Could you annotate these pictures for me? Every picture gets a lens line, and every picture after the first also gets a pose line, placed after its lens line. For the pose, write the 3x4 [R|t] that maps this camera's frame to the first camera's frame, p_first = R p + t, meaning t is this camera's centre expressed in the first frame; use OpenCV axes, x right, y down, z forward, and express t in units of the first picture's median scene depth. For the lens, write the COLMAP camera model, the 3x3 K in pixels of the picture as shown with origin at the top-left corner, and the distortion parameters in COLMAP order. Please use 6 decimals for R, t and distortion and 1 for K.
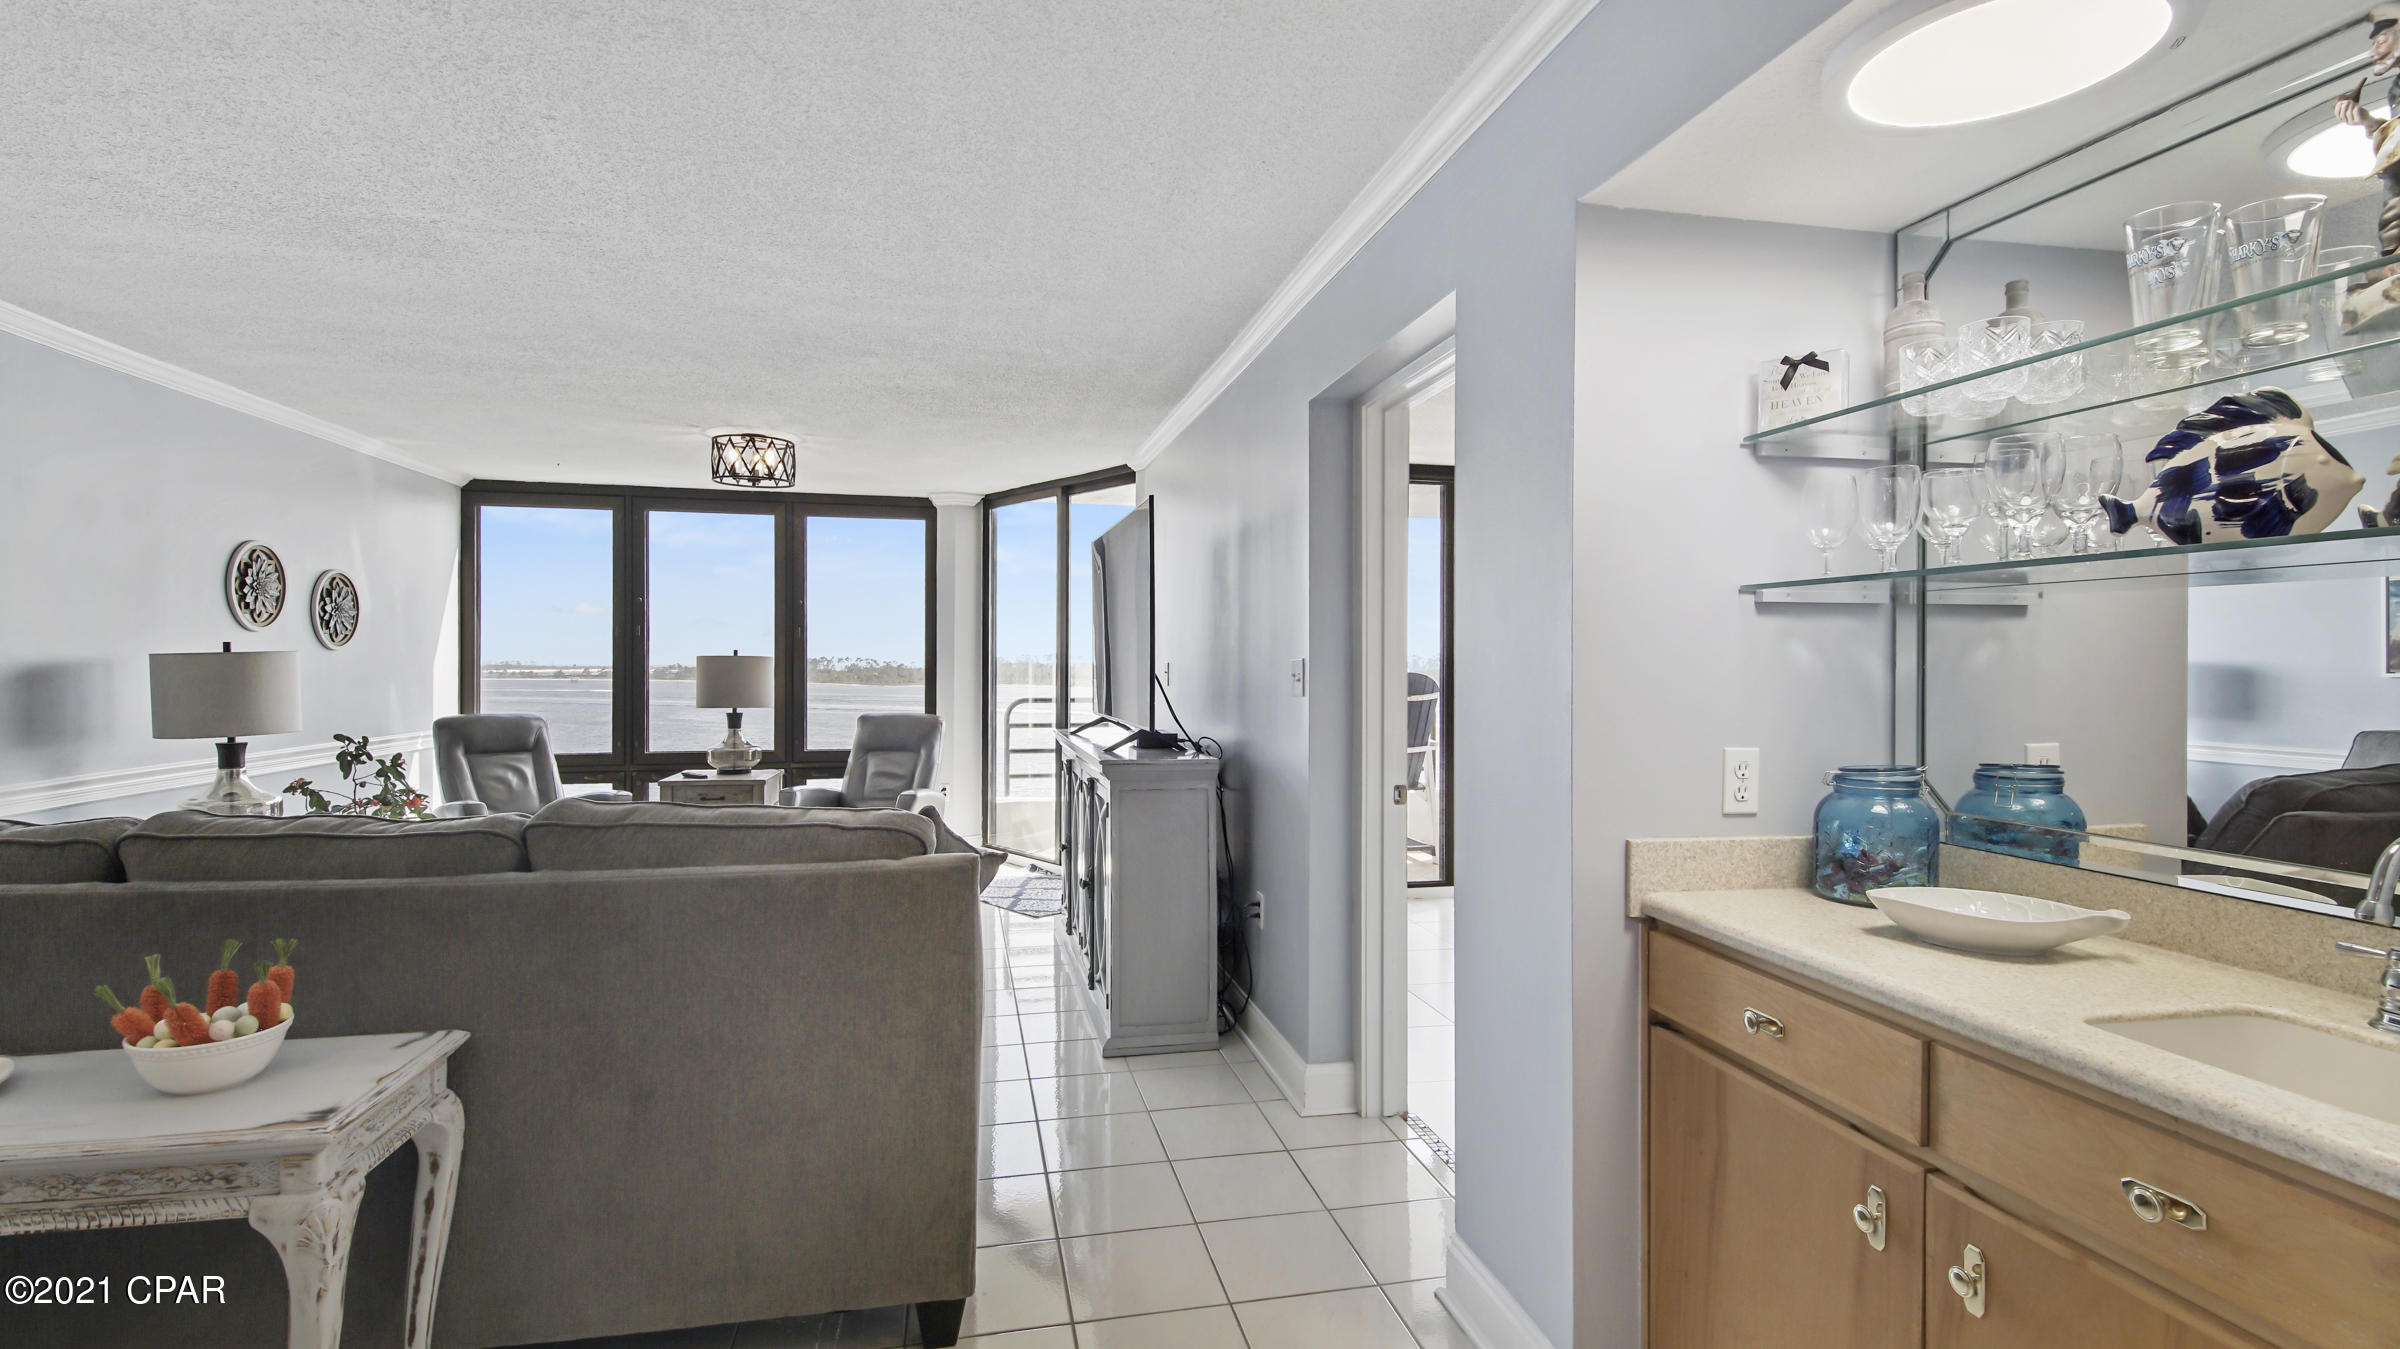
lens RADIAL K [[1074.0, 0, 1200.0], [0, 1074.0, 674.5], [0, 0, 1]] dist [0.004587, 0.000128]
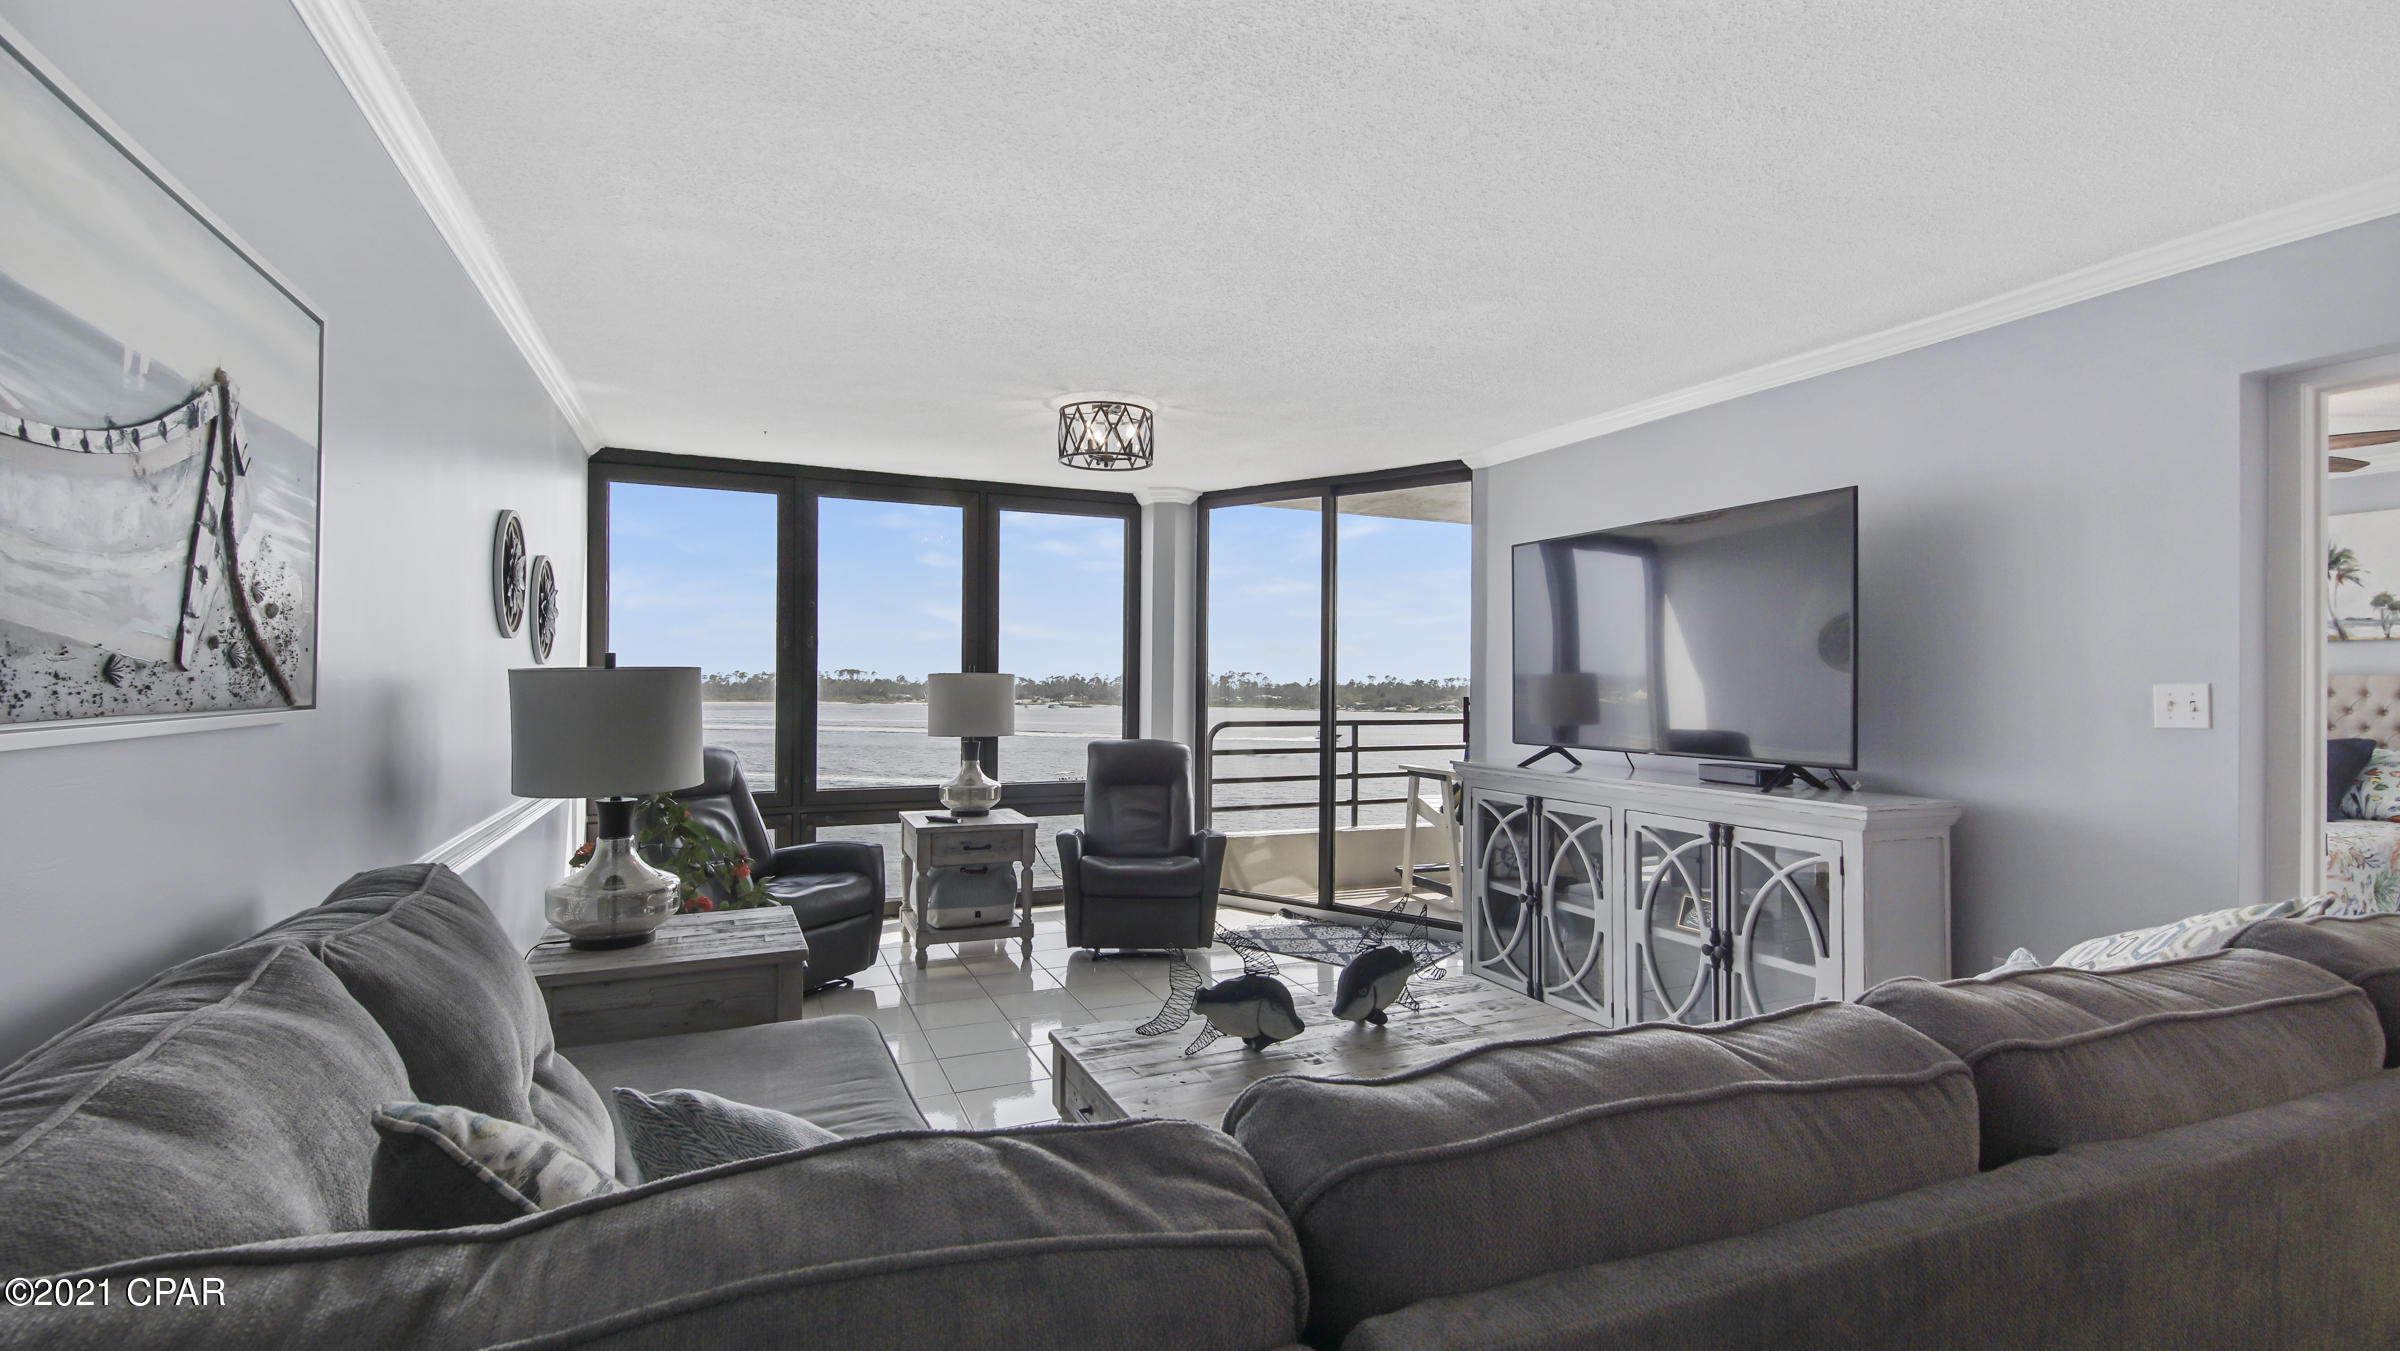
lens RADIAL K [[1058.0, 0, 1200.0], [0, 1058.0, 675.5], [0, 0, 1]] dist [0.028897, 0.000091]
pose [[0.980669, 0.004099, 0.195629, -0.432786], [-0.001322, 0.999897, -0.014323, -0.004298], [-0.195668, 0.013788, 0.980573, 0.166905]]
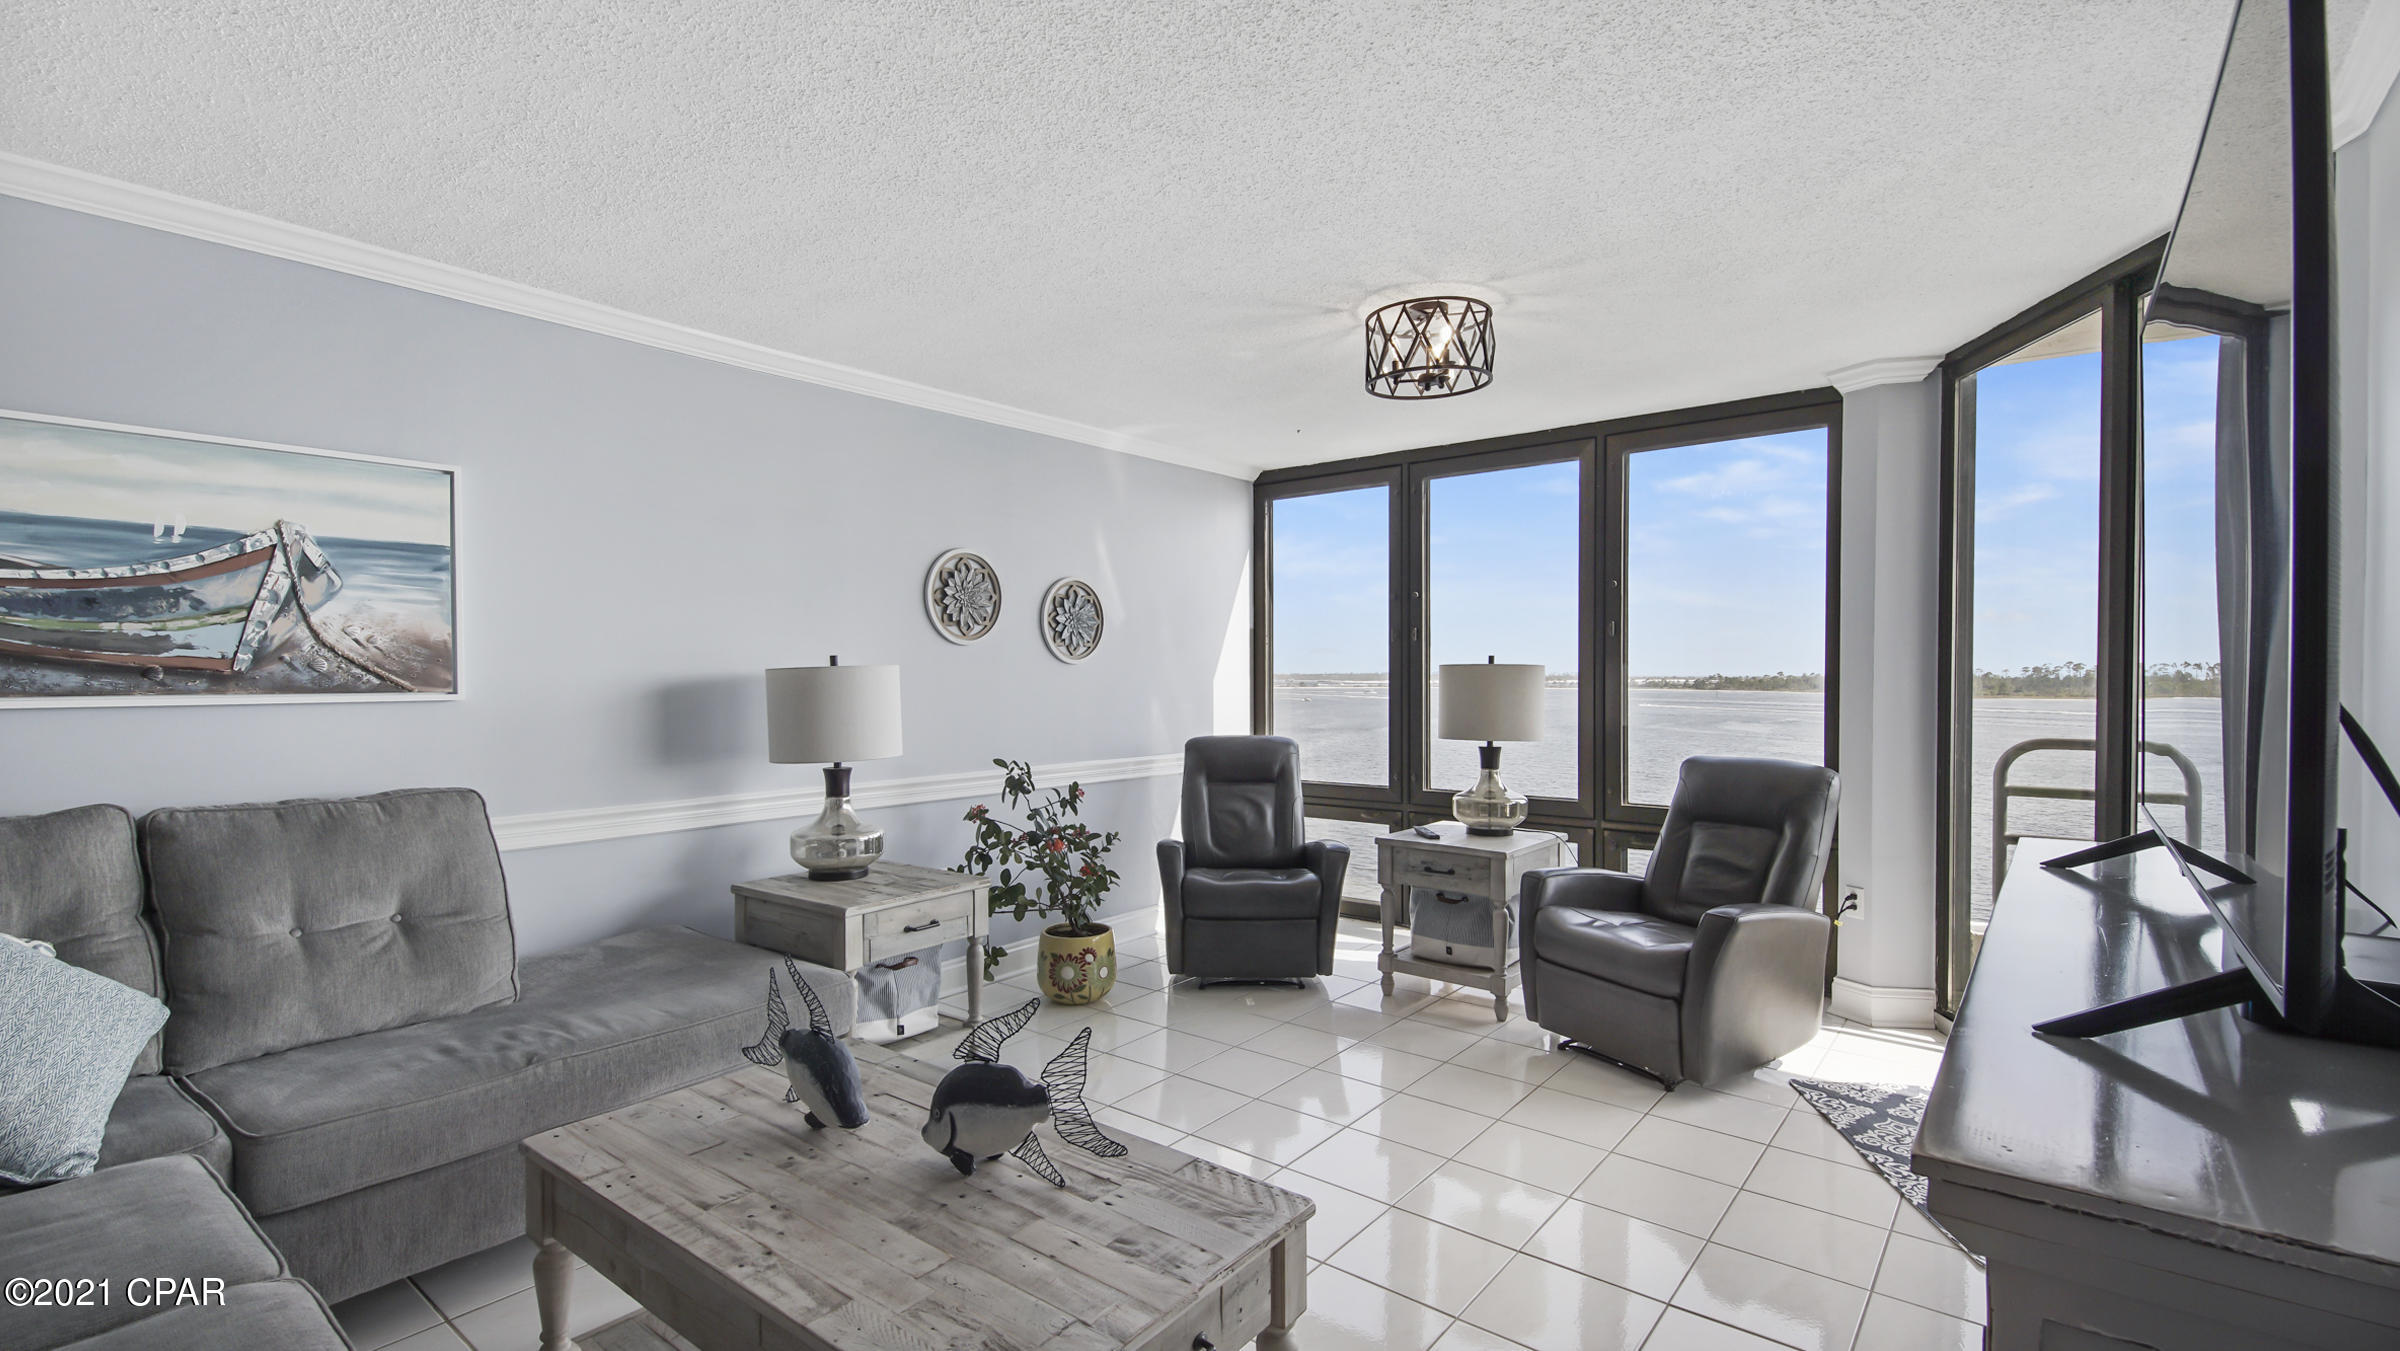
lens RADIAL K [[1067.5, 0, 1200.5], [0, 1067.5, 688.0], [0, 0, 1]] dist [0.026480, 0.000154]
pose [[0.623039, 0.003634, -0.782182, -0.010885], [-0.001049, 0.999992, 0.003810, -0.004468], [0.782190, -0.001554, 0.623038, 0.438308]]
